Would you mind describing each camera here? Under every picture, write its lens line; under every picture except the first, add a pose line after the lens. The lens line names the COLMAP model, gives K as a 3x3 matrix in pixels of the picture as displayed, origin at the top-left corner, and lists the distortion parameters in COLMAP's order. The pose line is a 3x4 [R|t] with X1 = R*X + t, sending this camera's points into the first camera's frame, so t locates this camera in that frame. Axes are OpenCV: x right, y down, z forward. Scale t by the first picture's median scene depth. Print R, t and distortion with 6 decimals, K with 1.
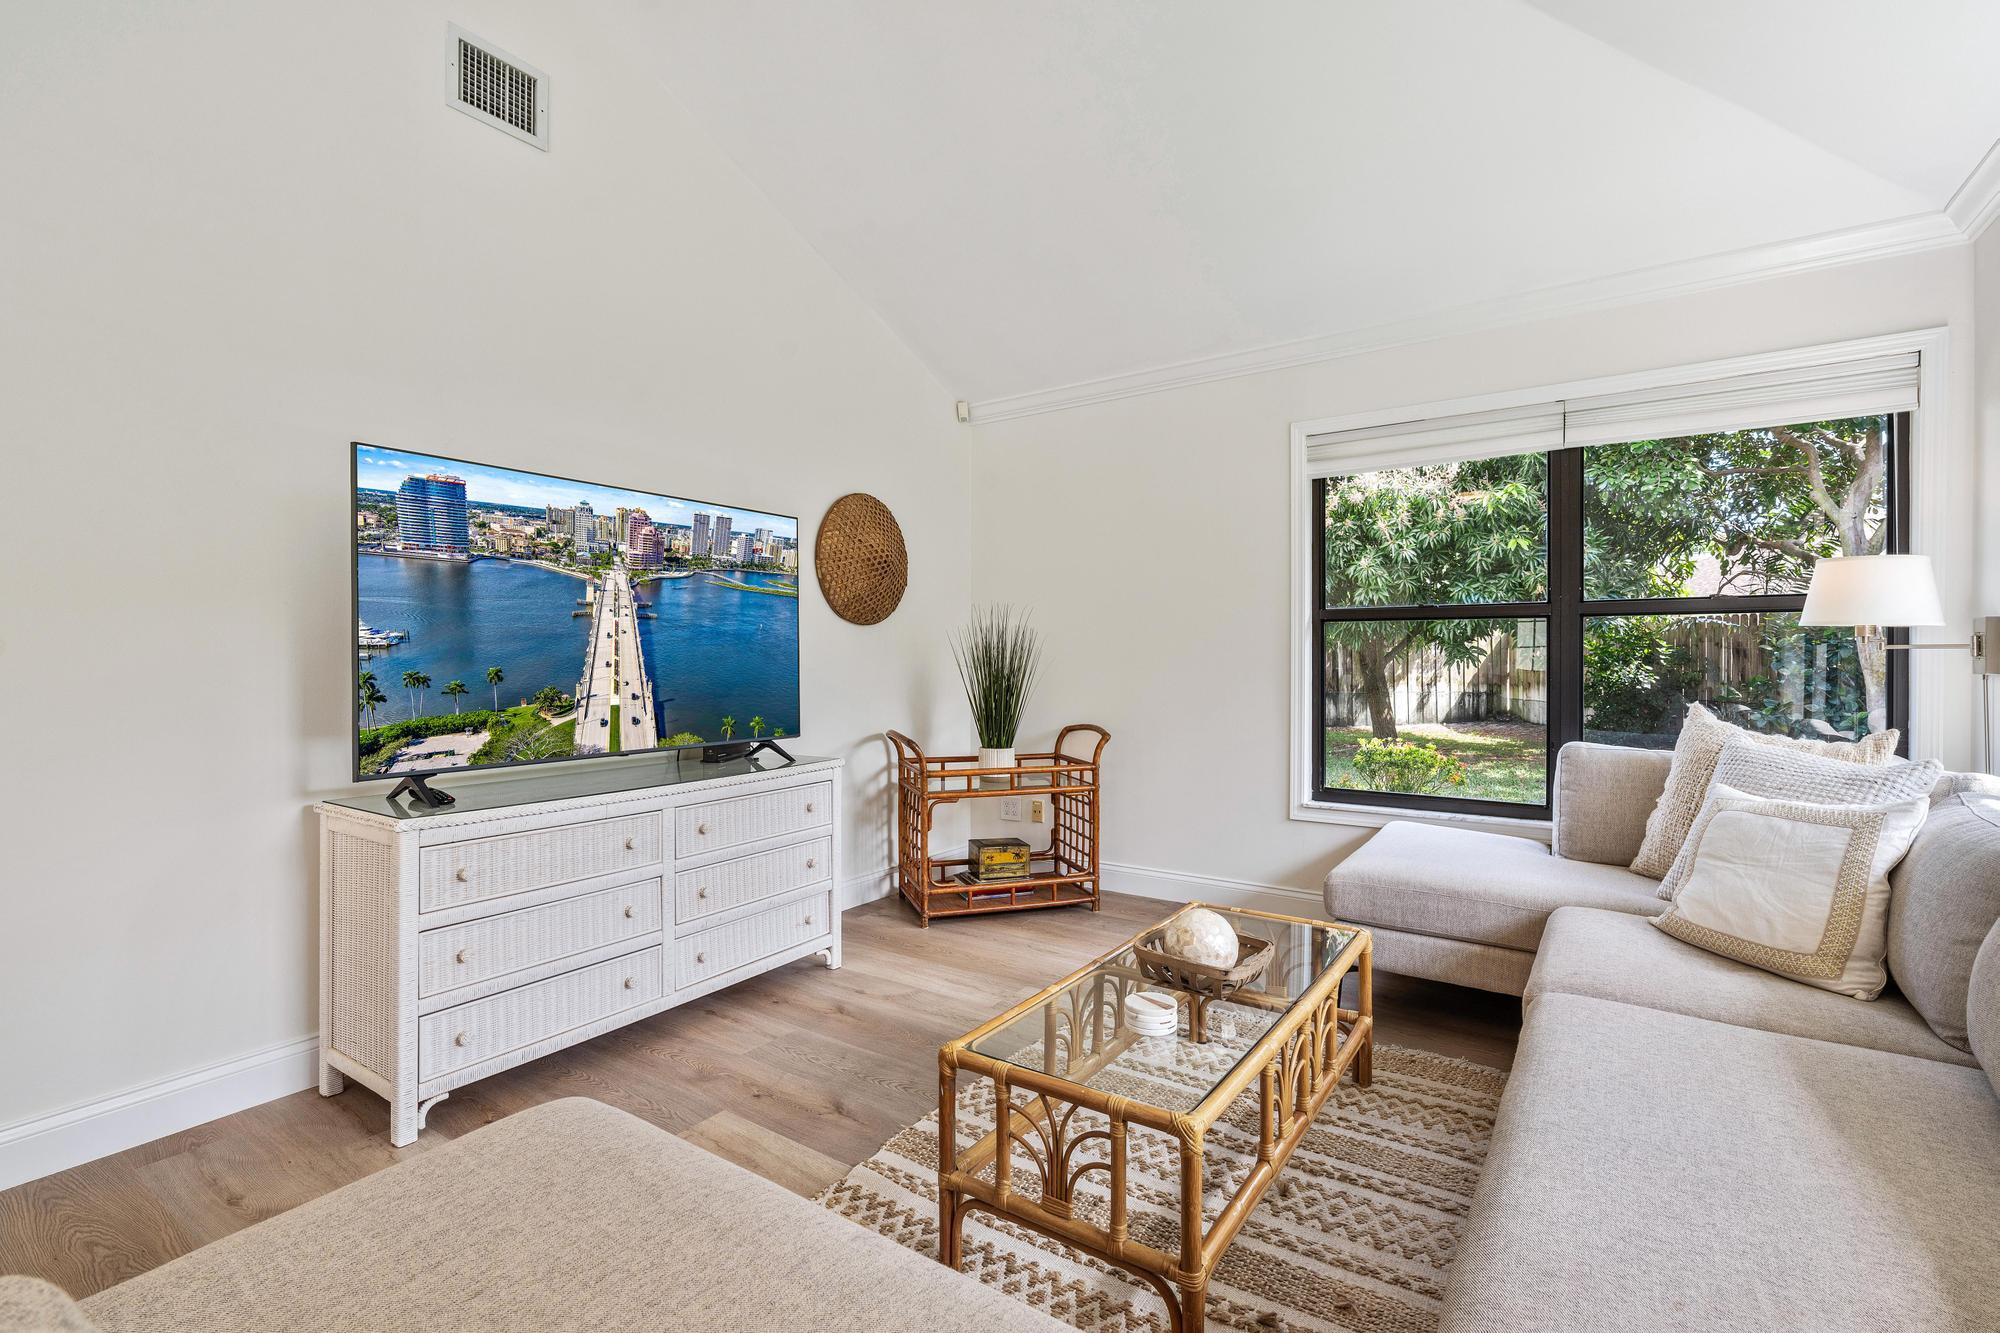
lens RADIAL K [[898.8, 0, 998.4], [0, 898.8, 649.1], [0, 0, 1]] dist [0.000842, -0.000041]
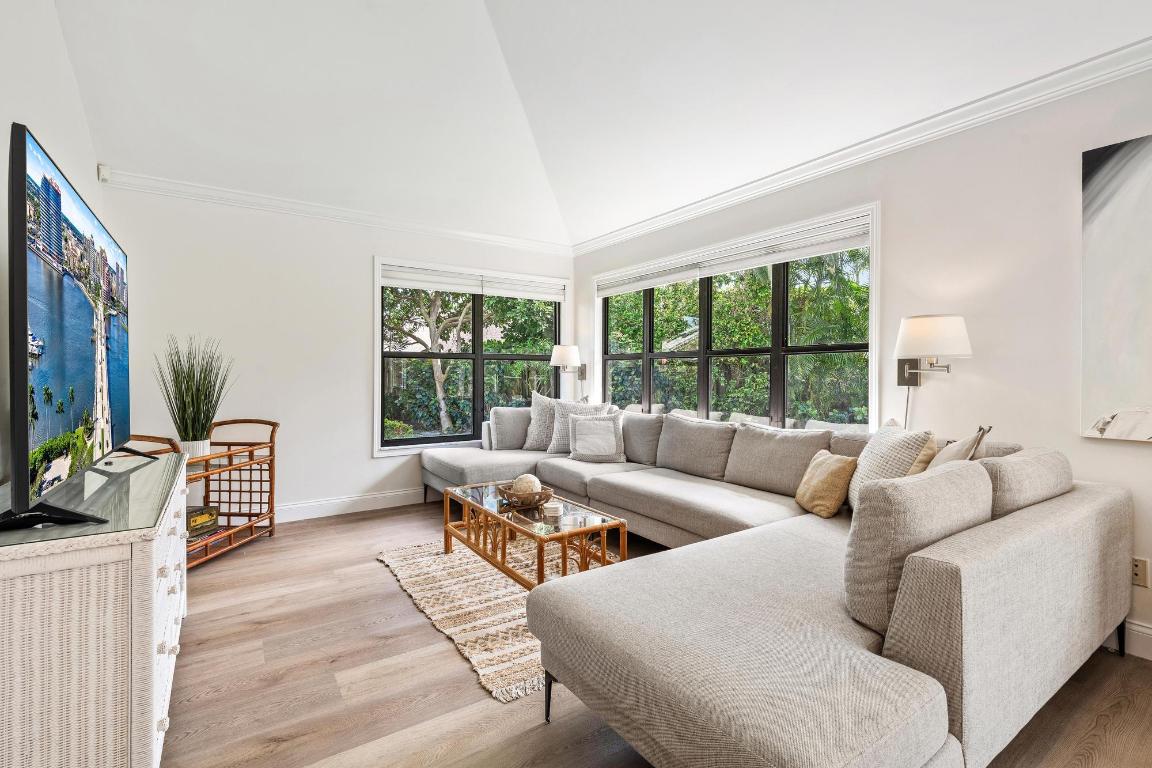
lens RADIAL K [[517.7, 0, 575.1], [0, 517.7, 374.0], [0, 0, 1]] dist [0.000842, -0.000041]
pose [[0.366514, 0.004104, 0.930403, -0.769745], [-0.009049, 0.999959, -0.000846, 0.004456], [-0.930369, -0.008109, 0.366536, 0.244619]]
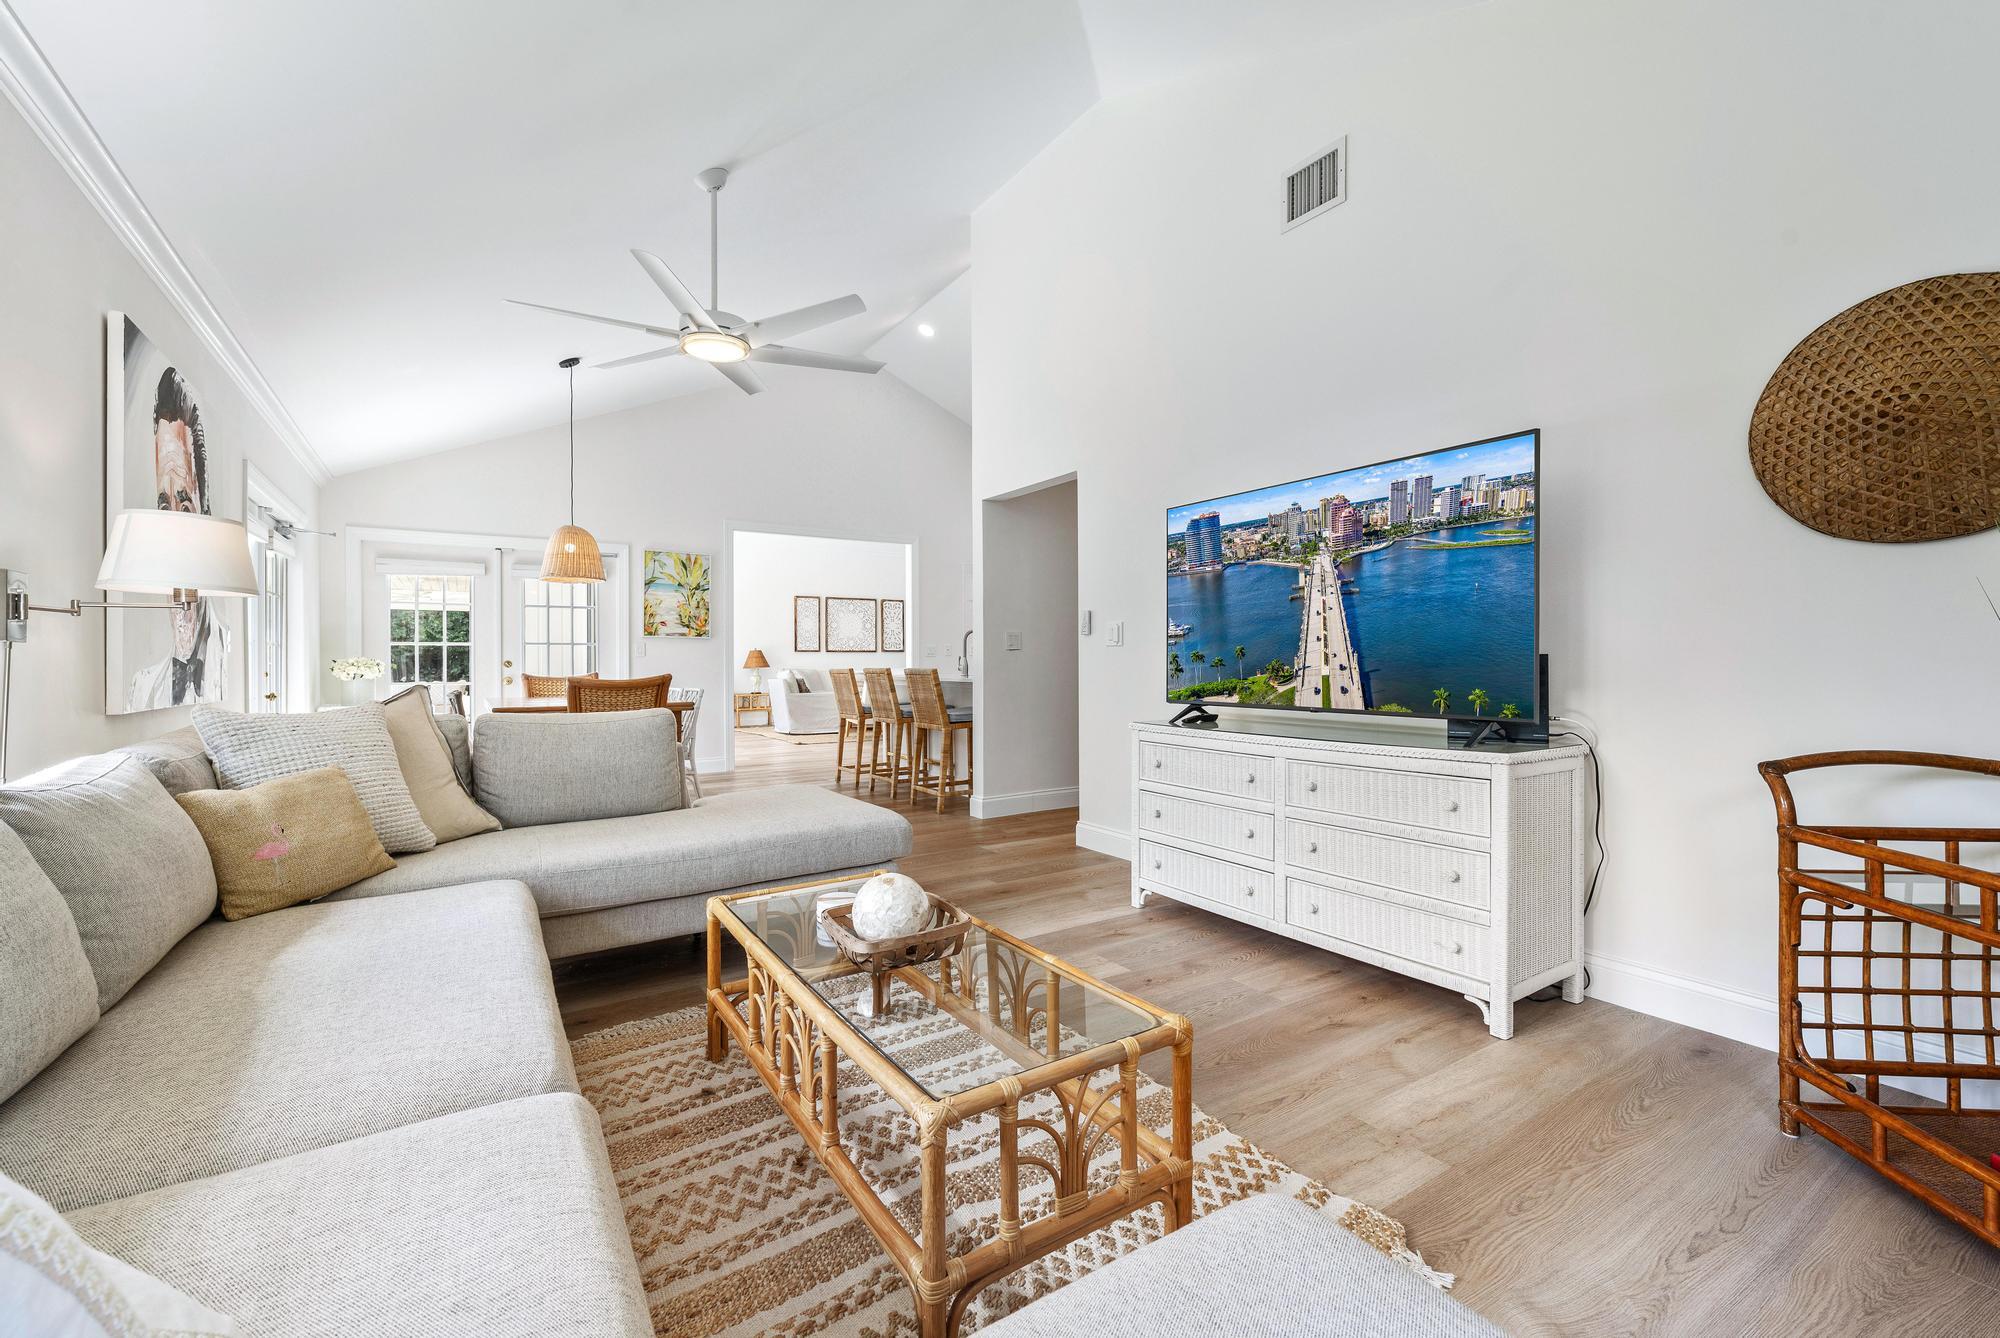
lens RADIAL K [[824.3, 0, 1023.2], [0, 824.3, 687.6], [0, 0, 1]] dist [-0.001467, -0.000129]
pose [[-0.359488, 0.034053, -0.932528, 0.686660], [0.007533, 0.999407, 0.033591, 0.042366], [0.933119, 0.005050, -0.359531, 1.016692]]
